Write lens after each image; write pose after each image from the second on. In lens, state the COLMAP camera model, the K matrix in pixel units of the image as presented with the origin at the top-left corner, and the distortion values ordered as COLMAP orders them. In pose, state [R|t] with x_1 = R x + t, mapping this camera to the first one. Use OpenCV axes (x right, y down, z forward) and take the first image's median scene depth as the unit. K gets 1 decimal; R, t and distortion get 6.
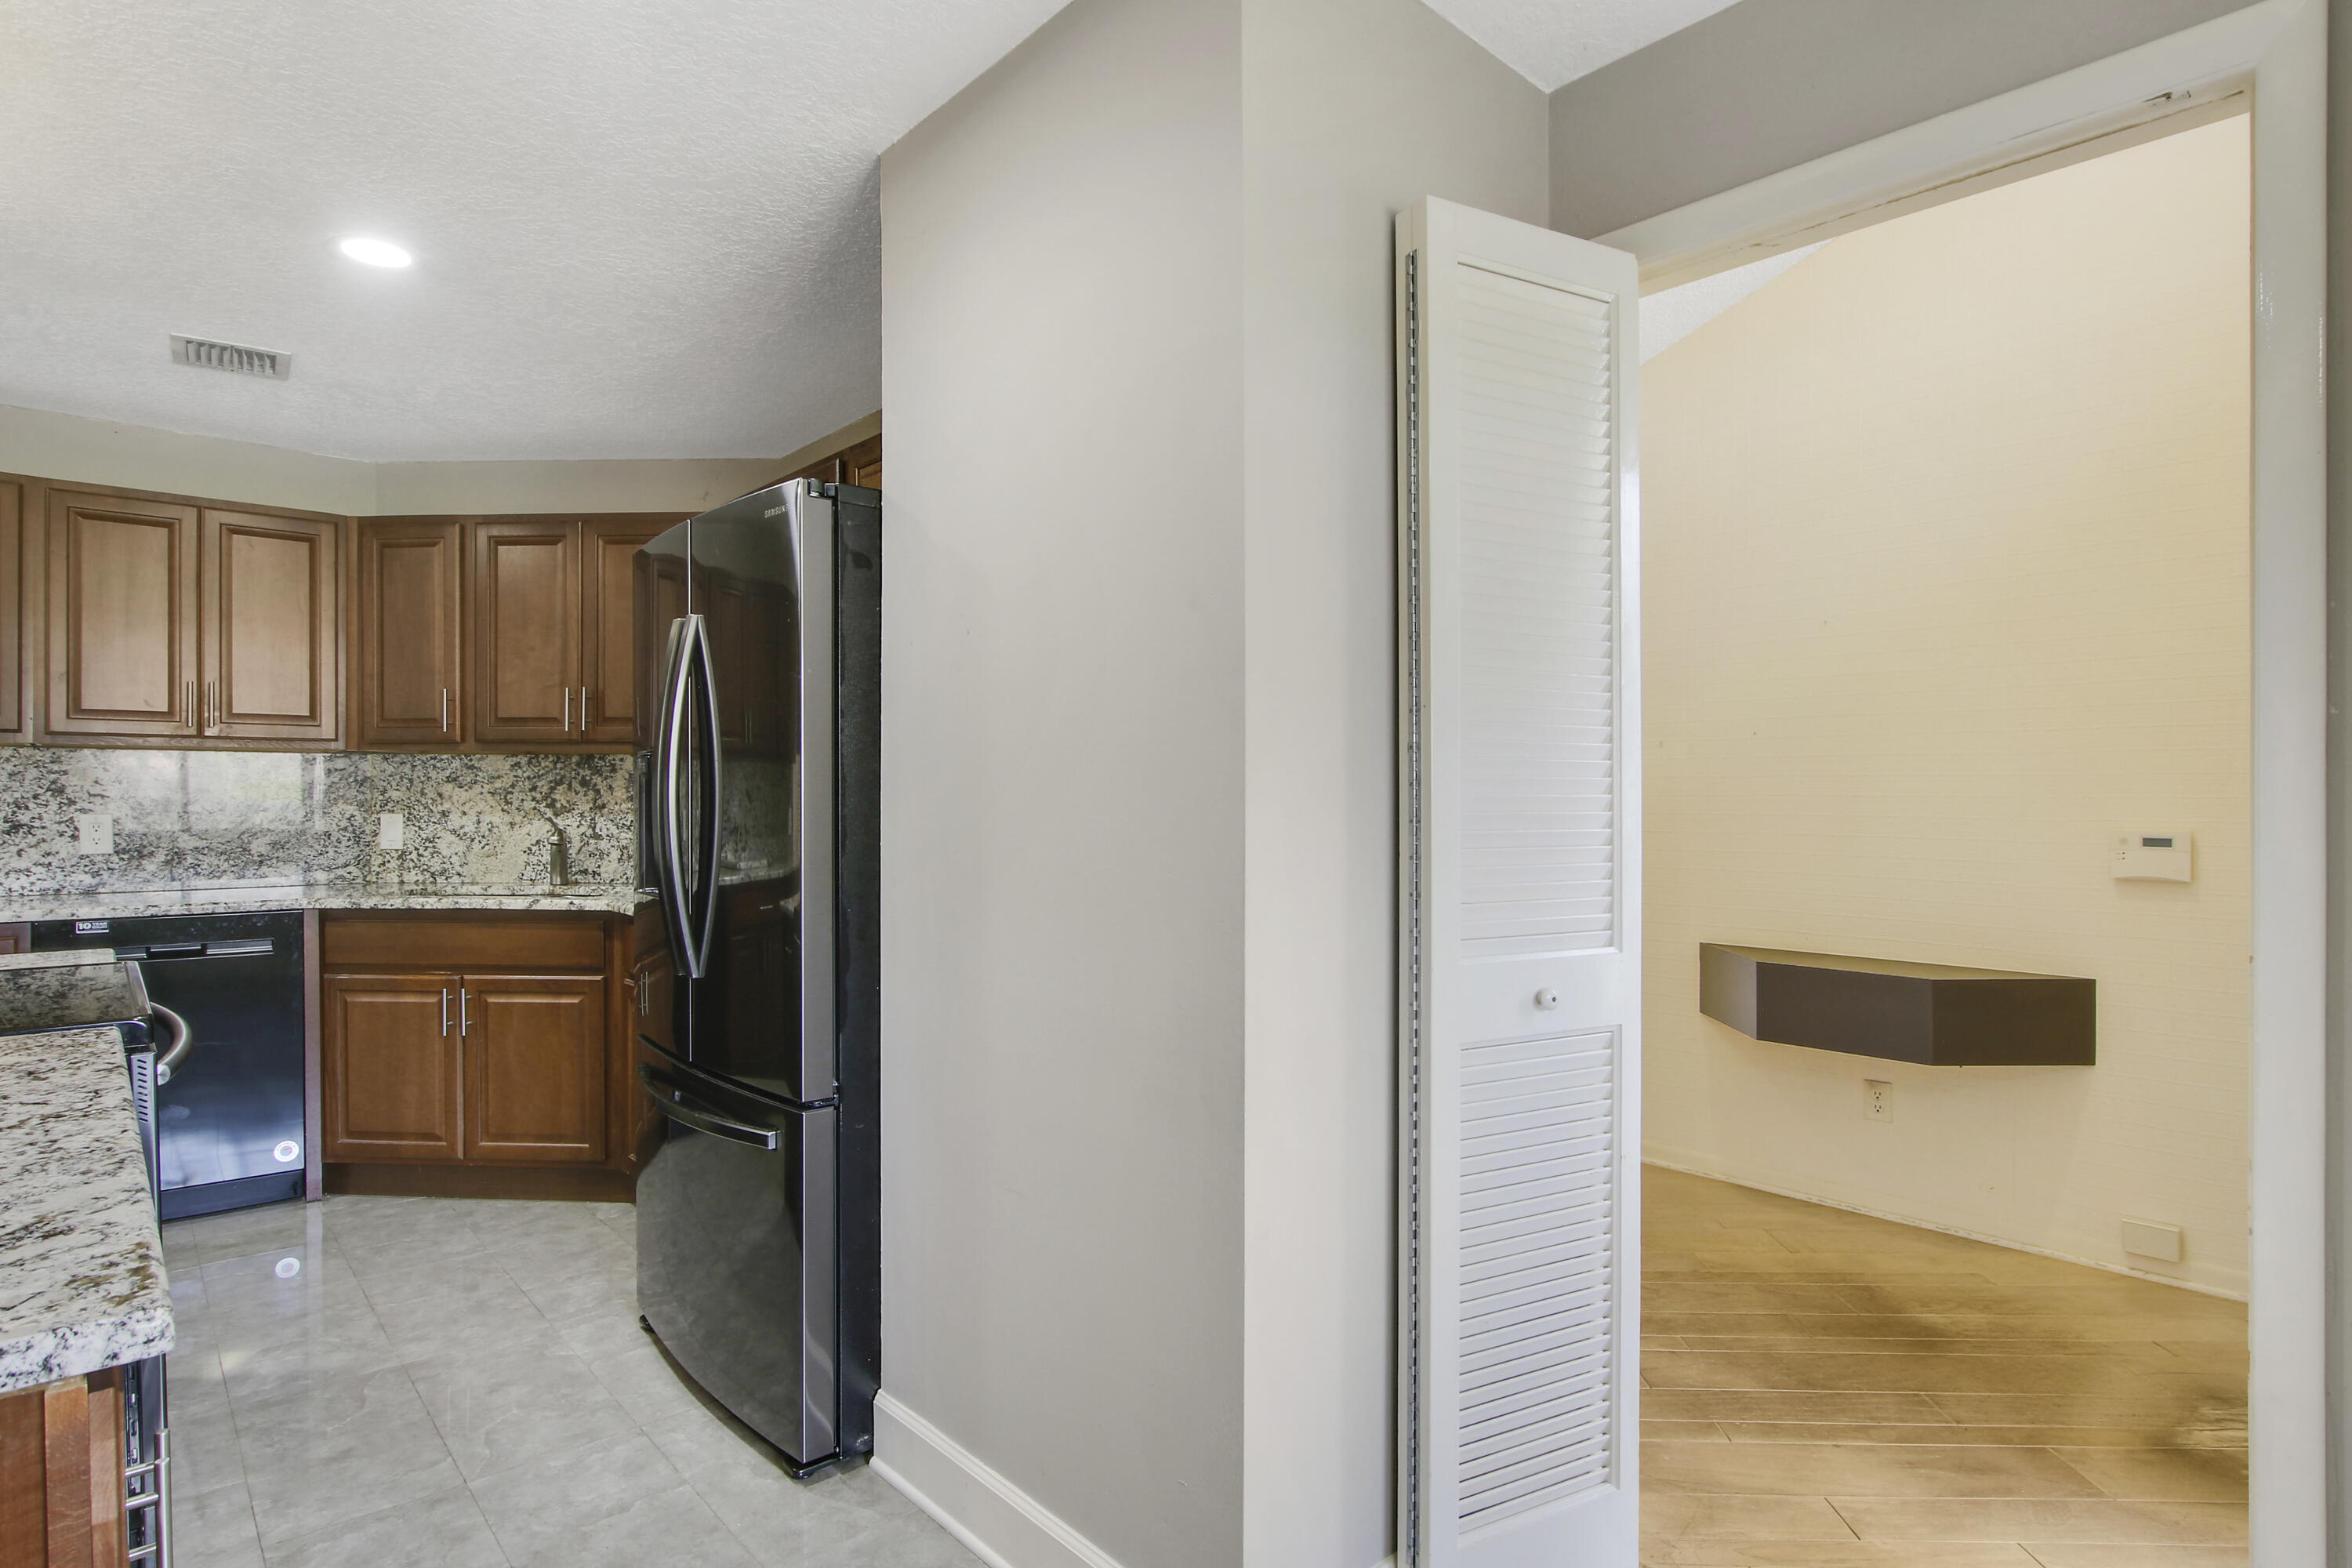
lens RADIAL K [[1194.2, 0, 1198.4], [0, 1194.2, 797.8], [0, 0, 1]] dist [-0.027453, 0.001580]
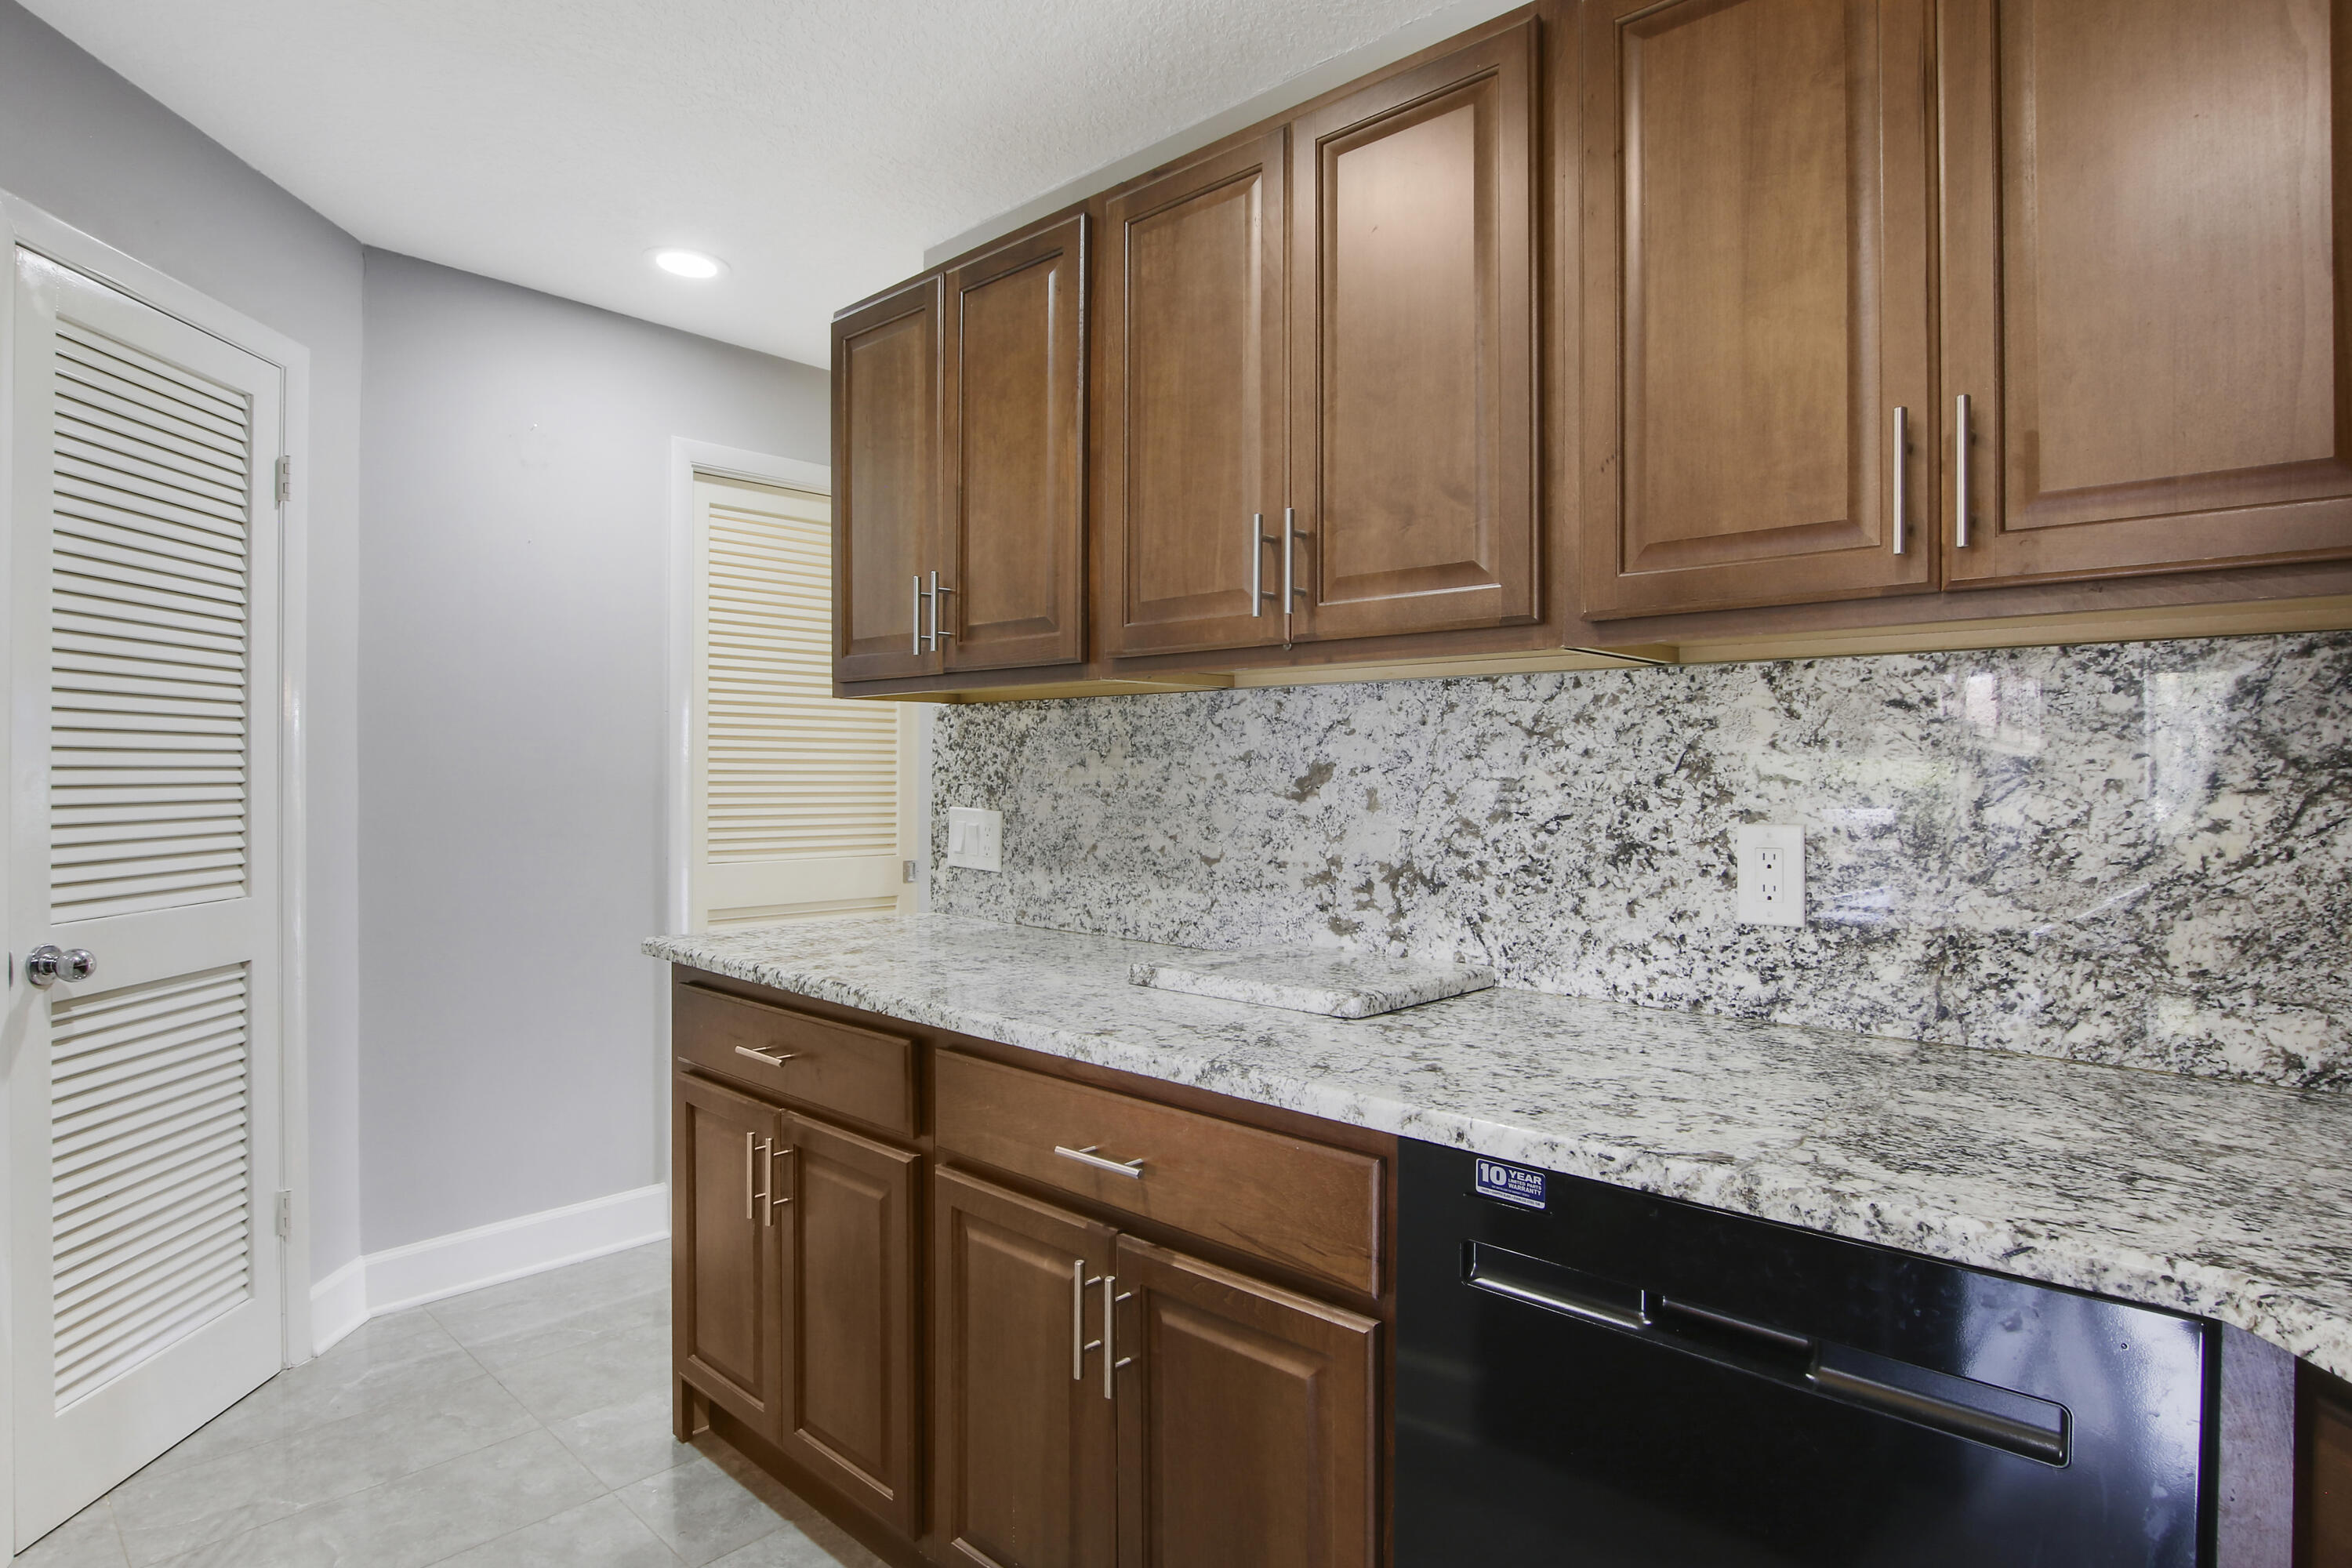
lens RADIAL K [[1289.7, 0, 1127.5], [0, 1289.7, 784.4], [0, 0, 1]] dist [-0.016871, 0.000837]
pose [[0.051893, 0.004720, -0.998641, -0.529081], [-0.003443, 0.999984, 0.004548, -0.001152], [0.998647, 0.003202, 0.051908, 0.774030]]
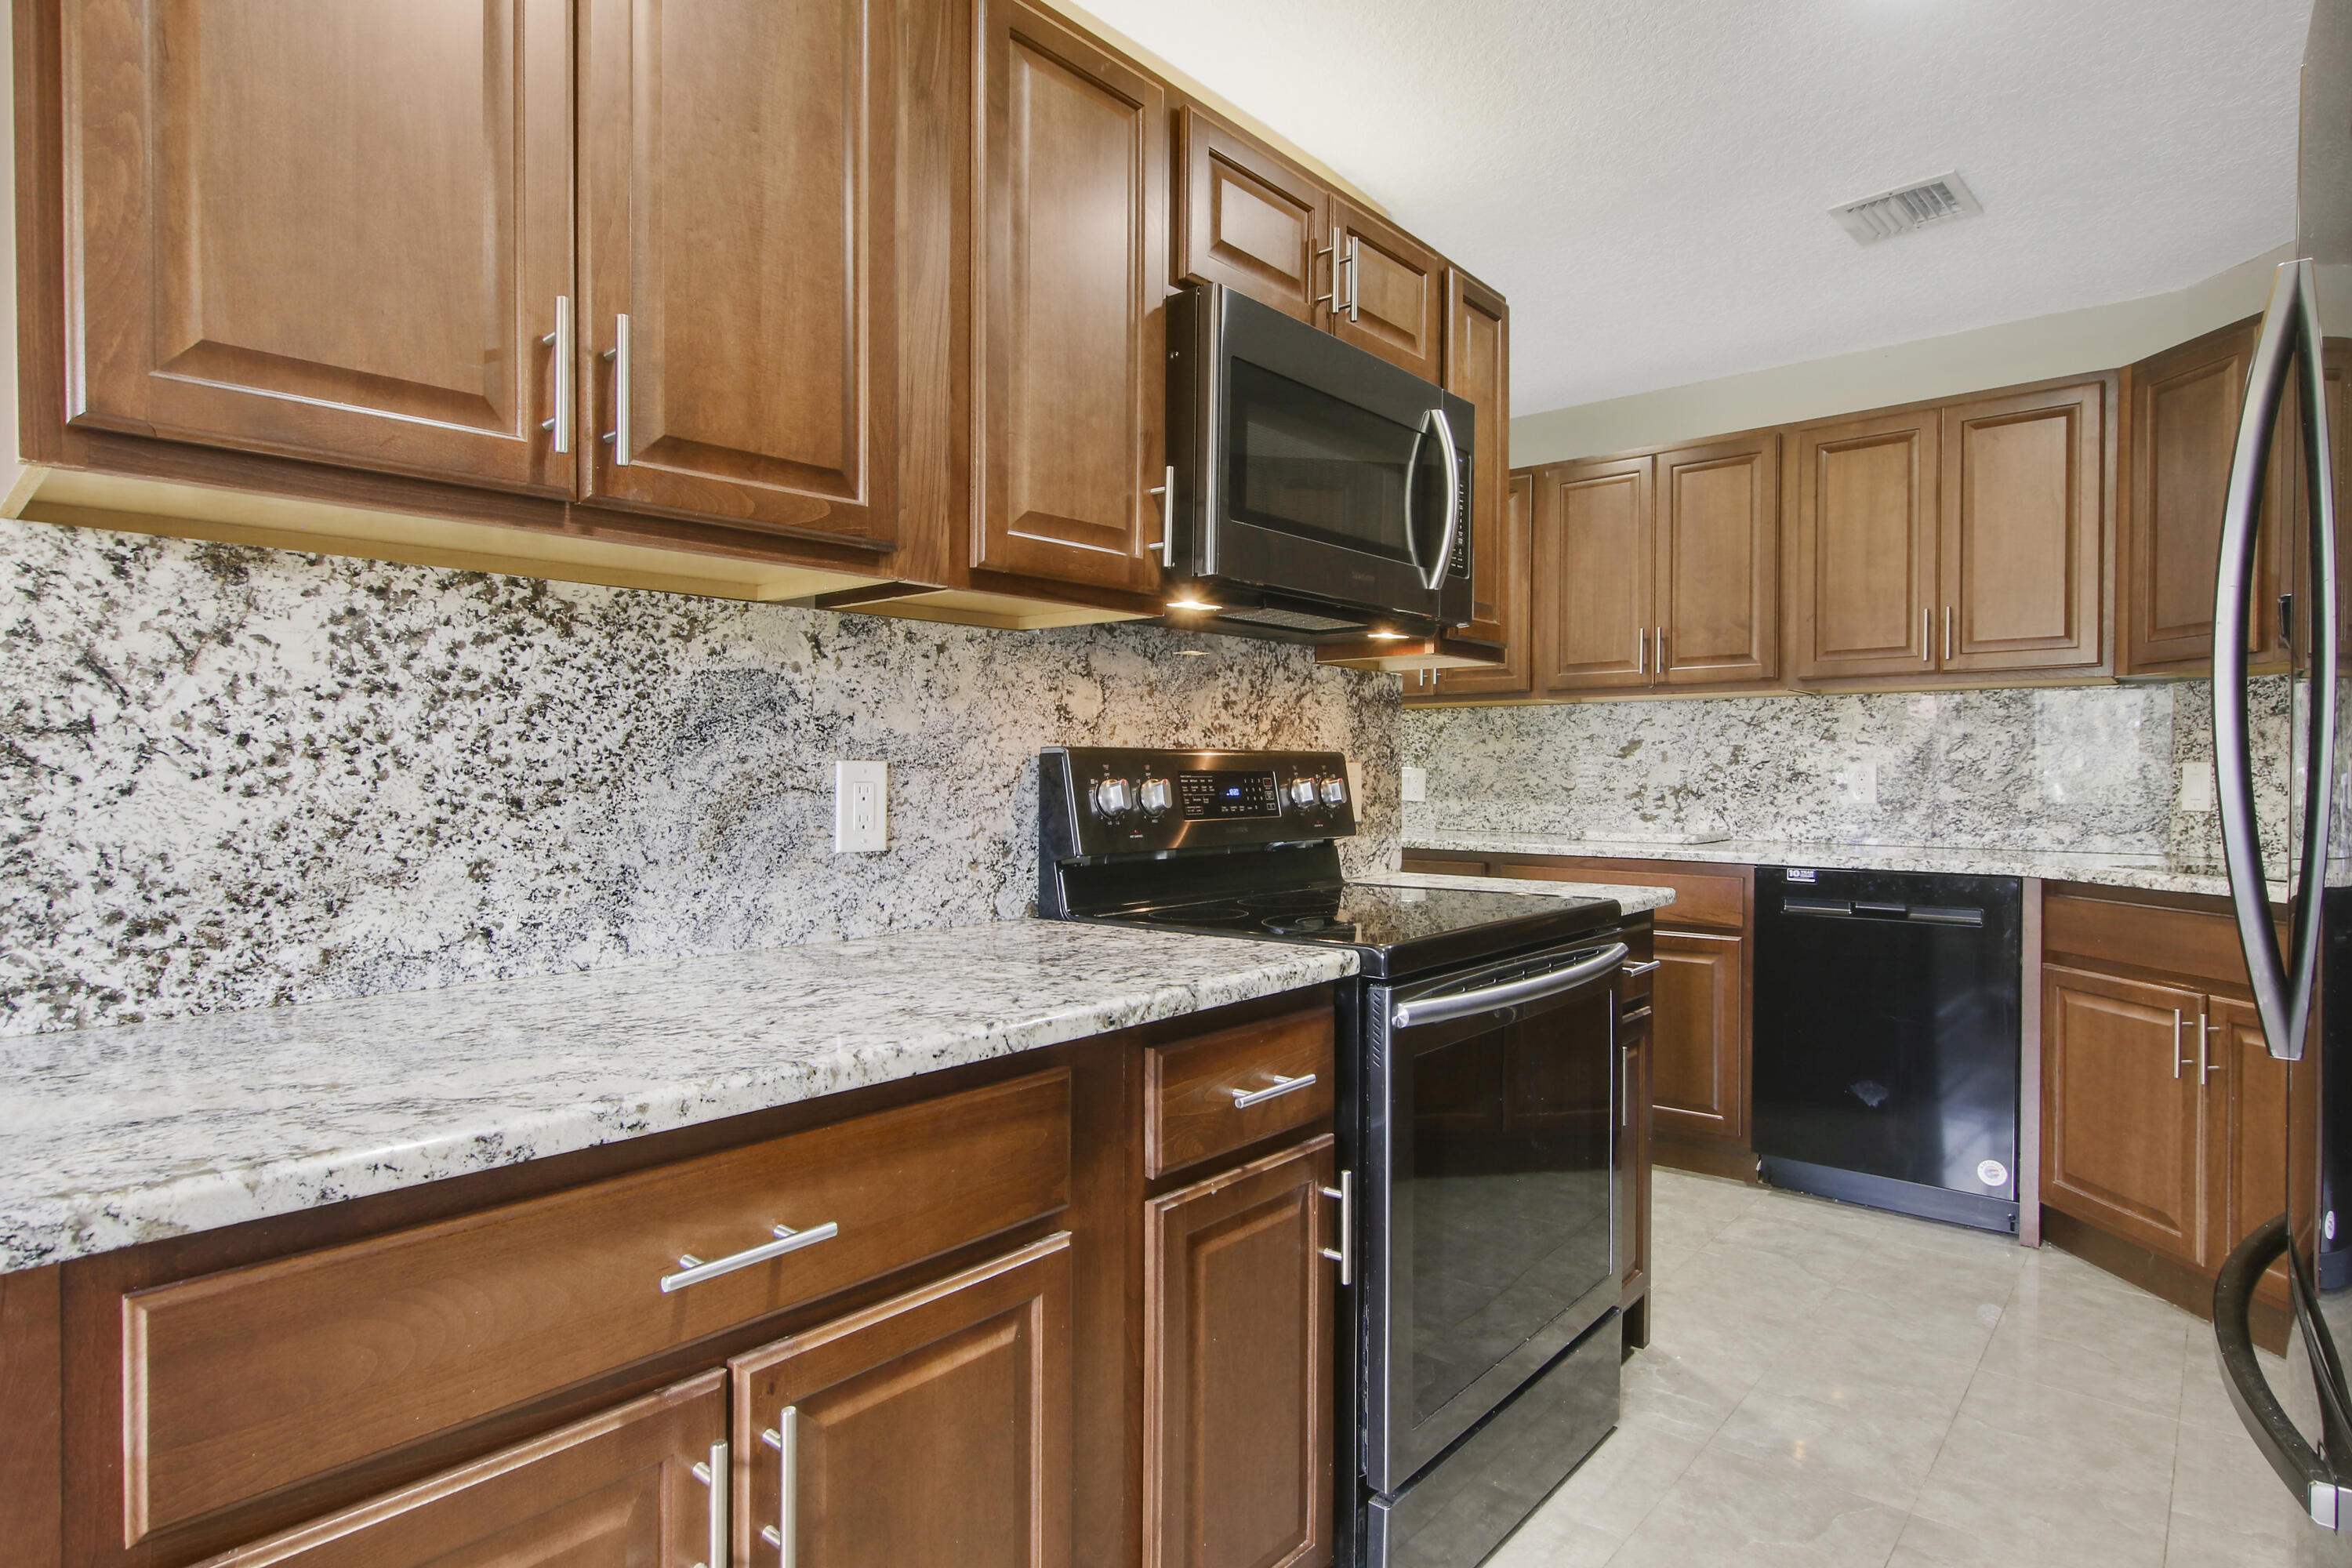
lens RADIAL K [[1234.8, 0, 1177.7], [0, 1234.8, 800.1], [0, 0, 1]] dist [-0.017387, 0.000974]
pose [[0.109787, 0.017440, -0.993802, -0.003158], [-0.002113, 0.999848, 0.017312, 0.029256], [0.993953, 0.000200, 0.109807, 0.337137]]
